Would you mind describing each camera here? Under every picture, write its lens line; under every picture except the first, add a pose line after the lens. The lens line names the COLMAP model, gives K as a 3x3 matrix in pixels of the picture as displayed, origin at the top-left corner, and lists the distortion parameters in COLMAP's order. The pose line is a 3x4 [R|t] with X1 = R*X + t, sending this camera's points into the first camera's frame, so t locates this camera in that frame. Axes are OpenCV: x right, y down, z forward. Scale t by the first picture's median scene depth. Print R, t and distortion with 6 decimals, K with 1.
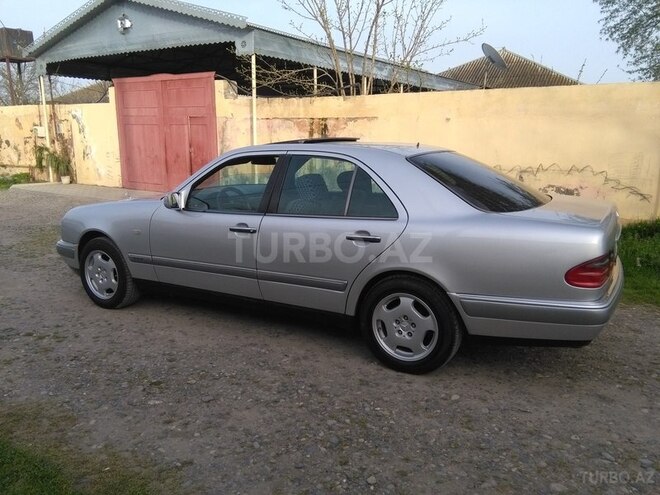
lens RADIAL K [[527.2, 0, 331.3], [0, 527.2, 248.1], [0, 0, 1]] dist [0.073911, -0.091357]
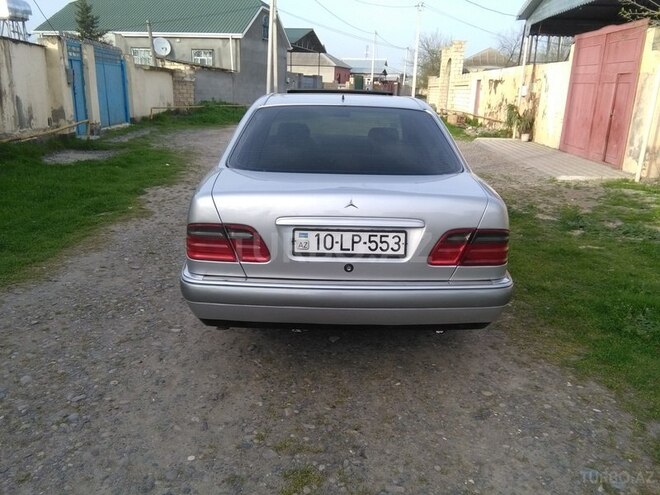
lens RADIAL K [[527.2, 0, 331.3], [0, 527.2, 248.1], [0, 0, 1]] dist [0.073911, -0.091357]
pose [[0.505429, 0.258459, -0.823250, 0.837228], [-0.203866, 0.962843, 0.177122, -0.091601], [0.838439, 0.078310, 0.539339, 0.453452]]
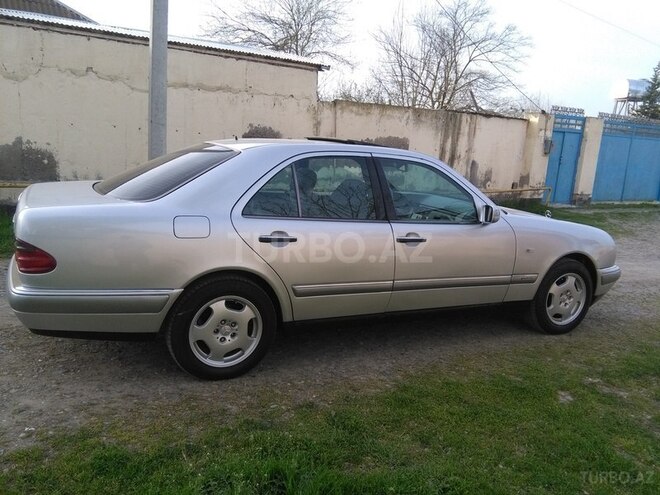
lens RADIAL K [[527.2, 0, 331.3], [0, 527.2, 248.1], [0, 0, 1]] dist [0.073911, -0.091357]
pose [[-0.567906, 0.130673, -0.812654, 0.760533], [-0.230820, 0.922417, 0.309626, -0.303328], [0.790066, 0.363415, -0.493685, 1.467521]]
